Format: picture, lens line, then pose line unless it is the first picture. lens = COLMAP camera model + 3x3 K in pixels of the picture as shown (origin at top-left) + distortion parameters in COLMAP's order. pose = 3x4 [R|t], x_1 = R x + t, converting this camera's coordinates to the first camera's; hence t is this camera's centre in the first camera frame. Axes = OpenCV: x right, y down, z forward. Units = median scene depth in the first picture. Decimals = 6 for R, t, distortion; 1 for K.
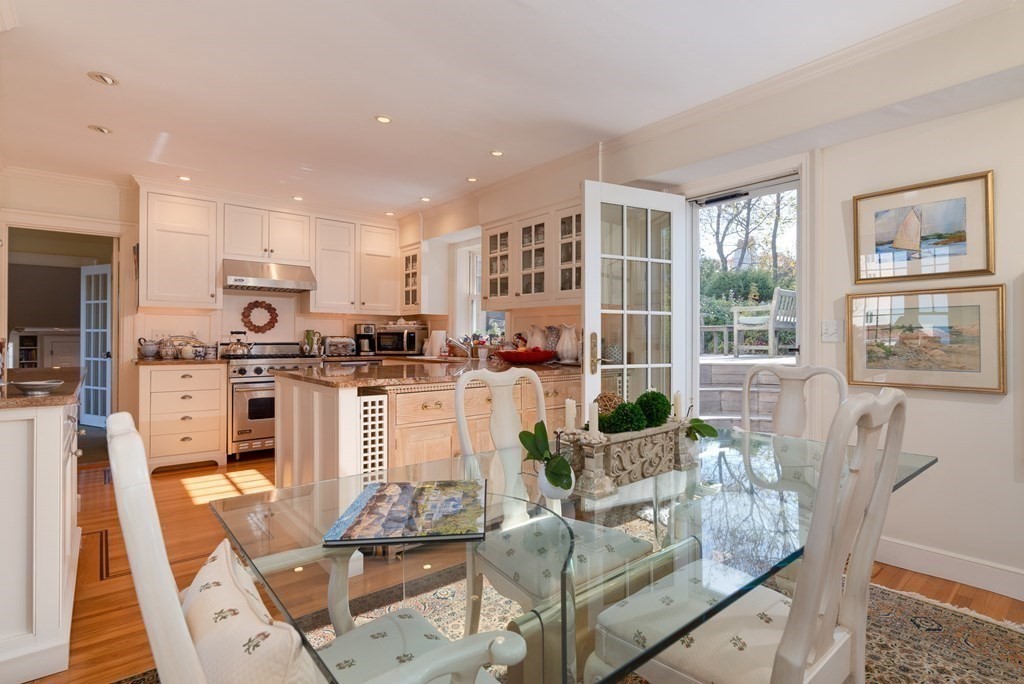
lens RADIAL K [[528.0, 0, 531.9], [0, 528.0, 336.9], [0, 0, 1]] dist [-0.004898, 0.001170]
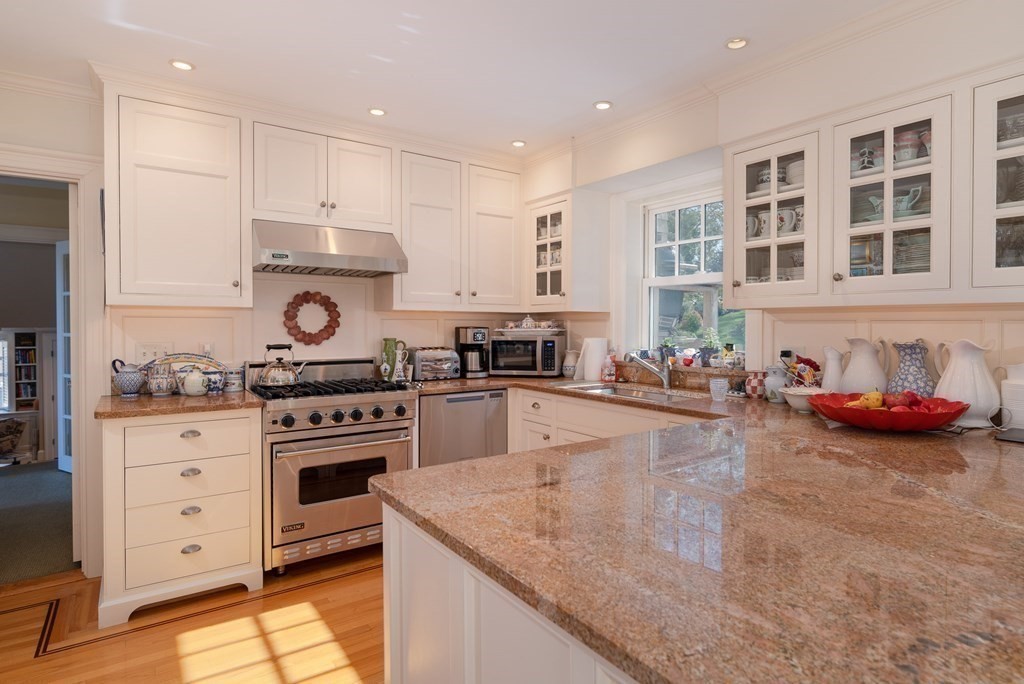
lens RADIAL K [[562.2, 0, 520.5], [0, 562.2, 332.5], [0, 0, 1]] dist [-0.002867, -0.001714]
pose [[0.996459, -0.000002, -0.084084, -0.223866], [0.001465, 0.999849, 0.017333, -0.032102], [0.084071, -0.017395, 0.996308, 0.378915]]
